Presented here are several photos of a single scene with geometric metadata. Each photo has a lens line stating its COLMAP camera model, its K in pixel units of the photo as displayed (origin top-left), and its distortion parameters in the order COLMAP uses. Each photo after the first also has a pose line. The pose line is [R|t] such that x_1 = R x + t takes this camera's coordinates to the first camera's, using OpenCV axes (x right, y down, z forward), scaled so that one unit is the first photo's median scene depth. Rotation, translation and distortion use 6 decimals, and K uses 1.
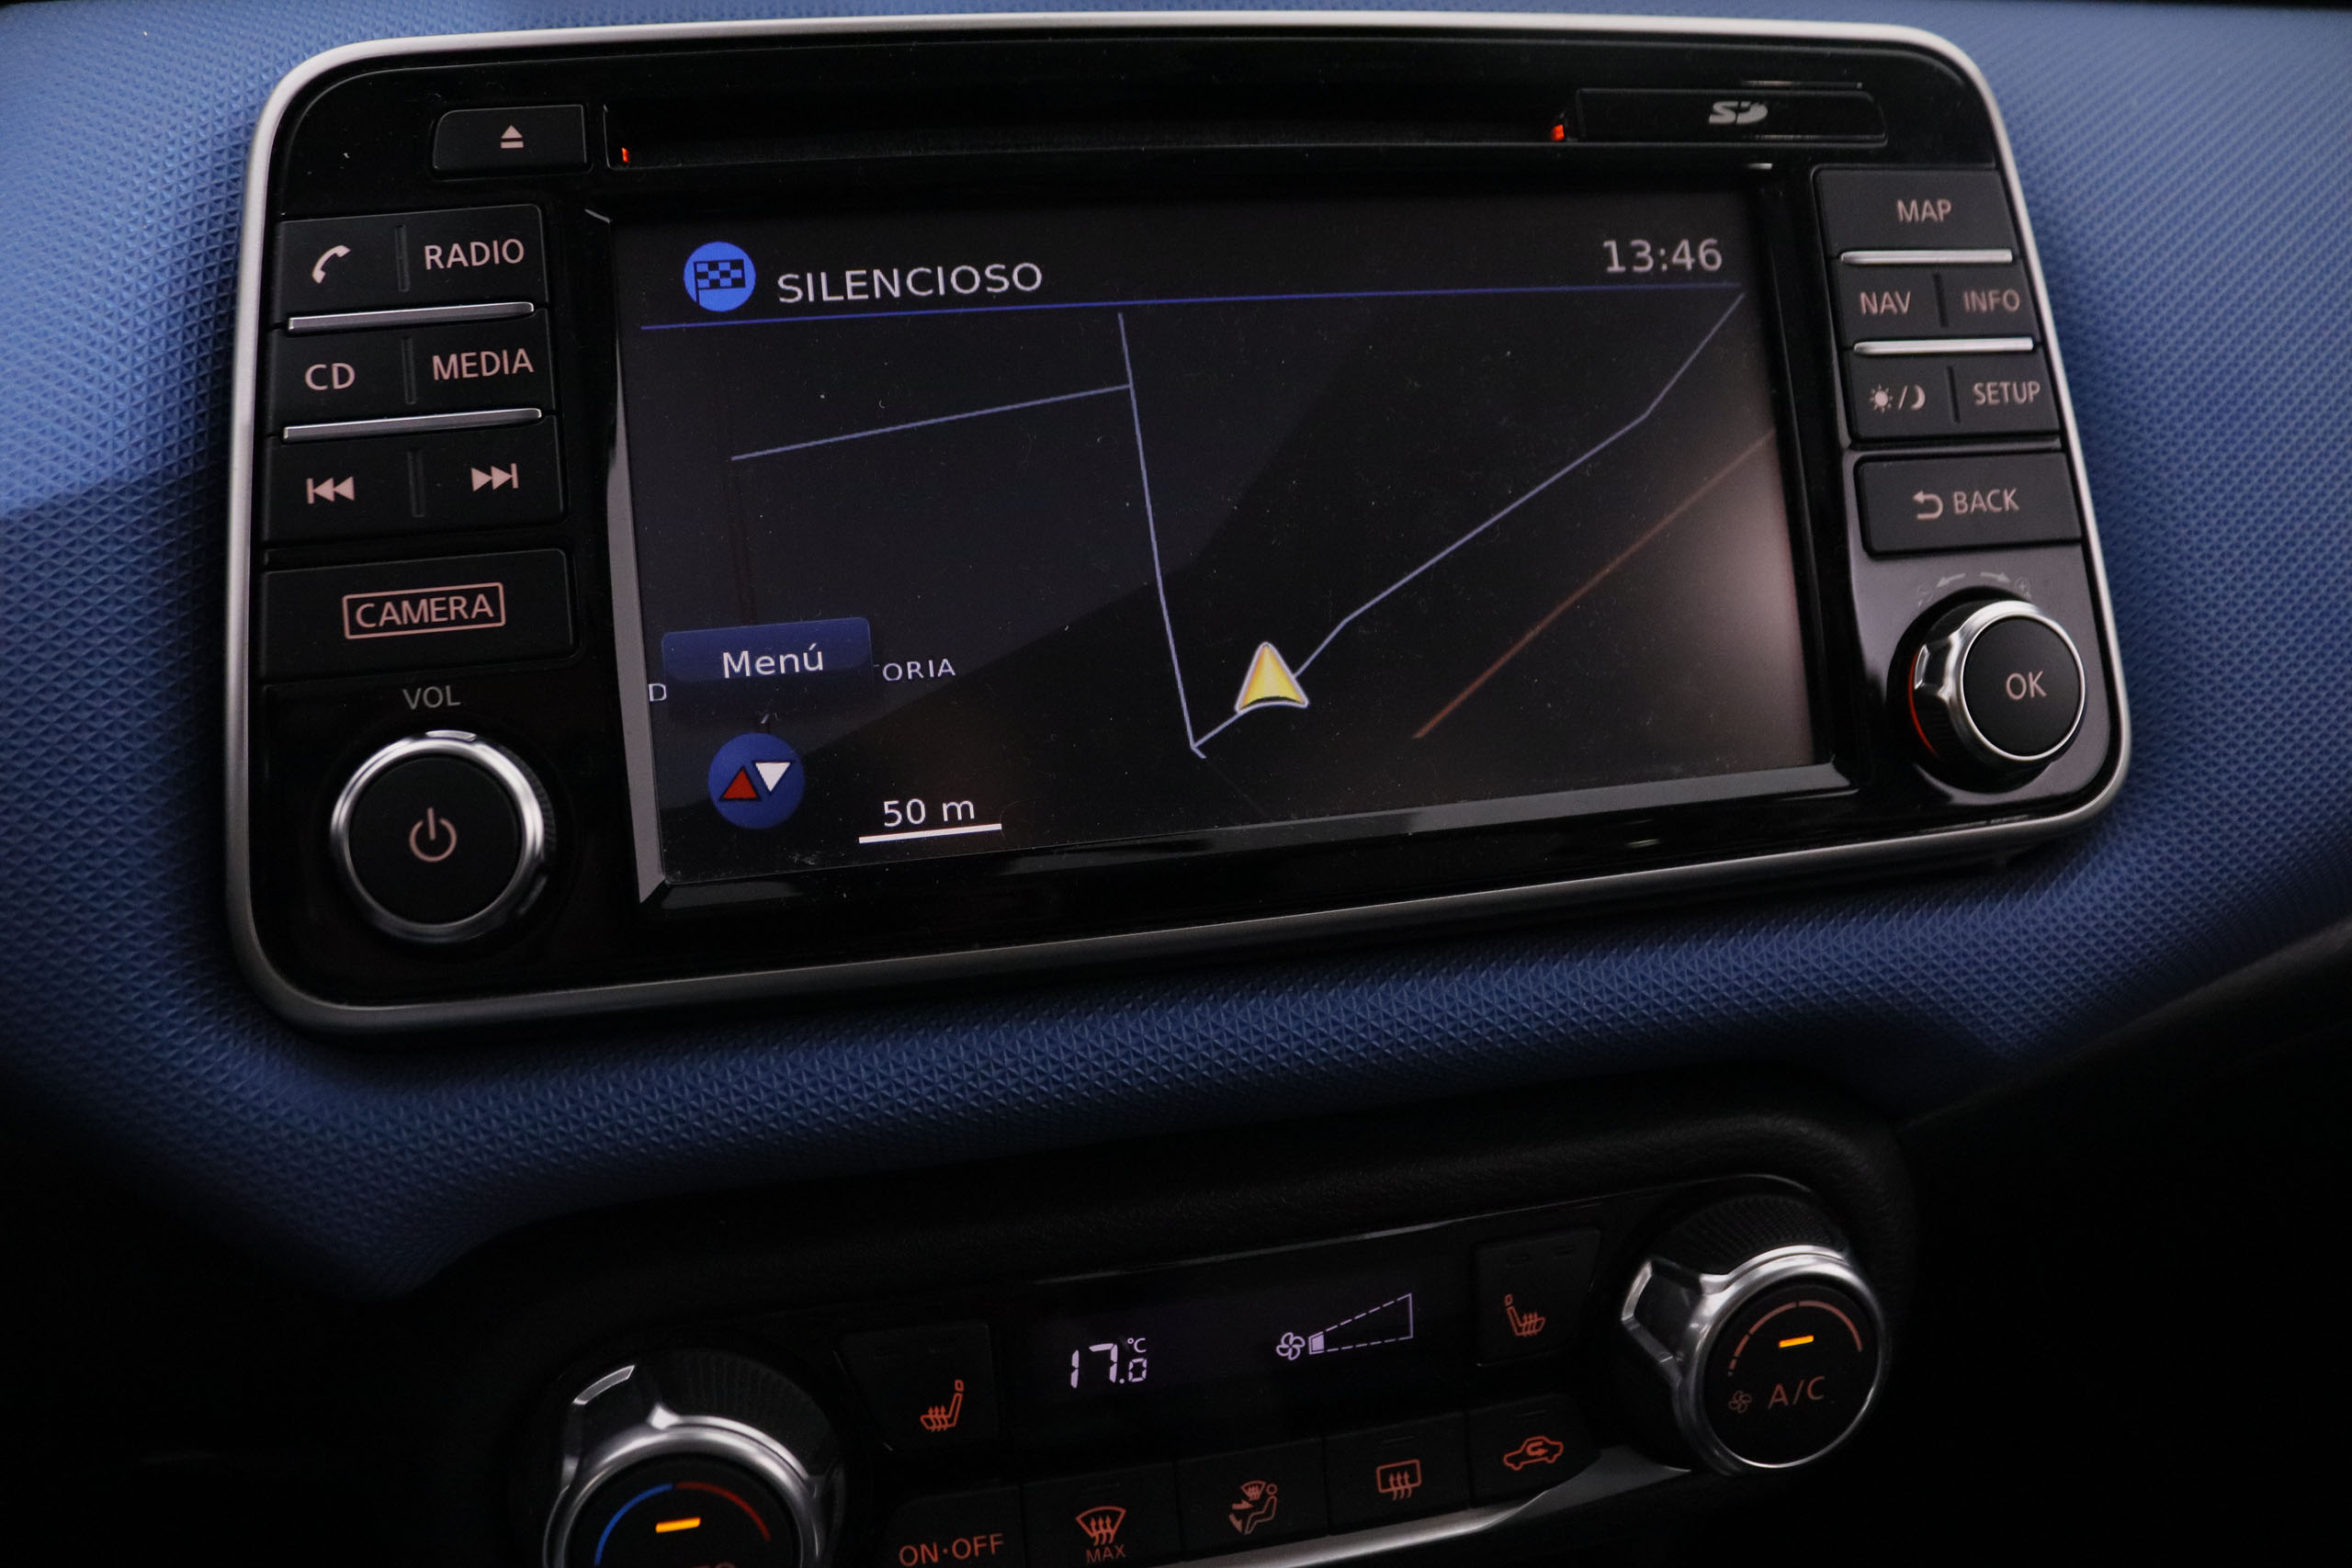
lens RADIAL K [[1976.0, 0, 1195.9], [0, 1976.0, 836.9], [0, 0, 1]] dist [-0.066846, 0.070982]
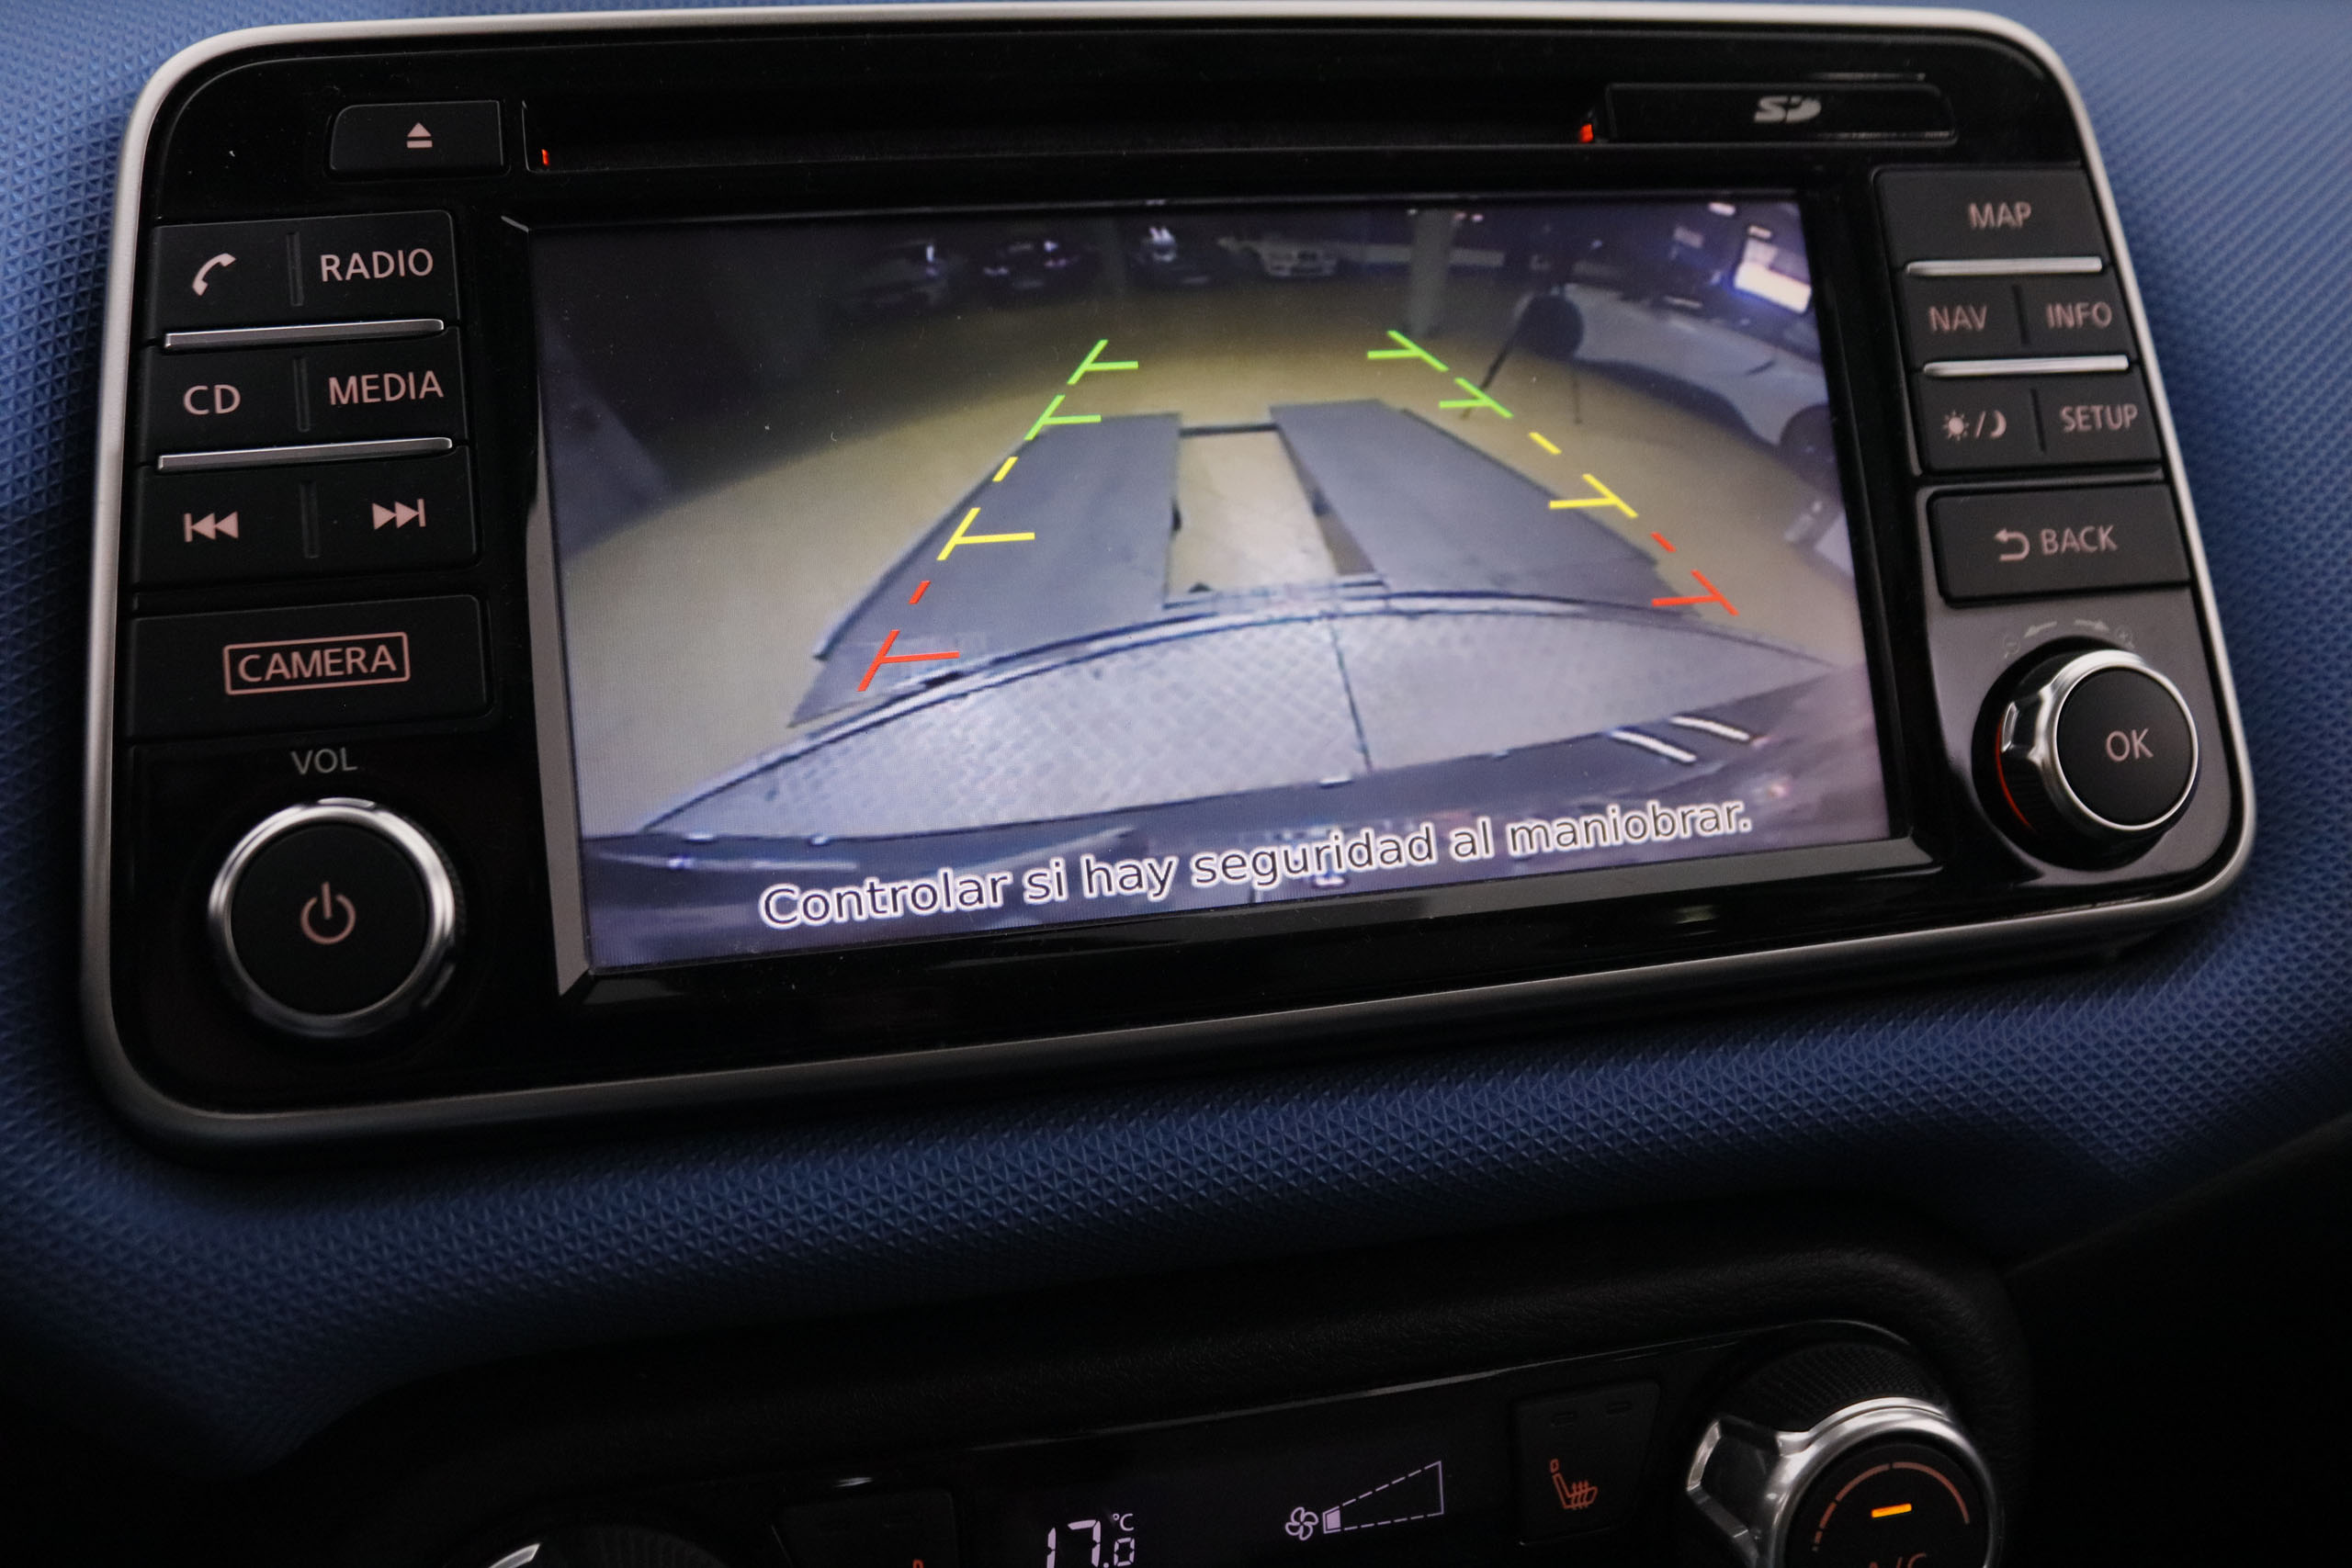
lens RADIAL K [[2458.9, 0, 1201.3], [0, 2458.9, 848.4], [0, 0, 1]] dist [0.019020, 0.000000]
pose [[0.999773, -0.007788, 0.019806, -0.015896], [0.009126, 0.997619, -0.068365, 0.041679], [-0.019227, 0.068530, 0.997464, -0.097578]]
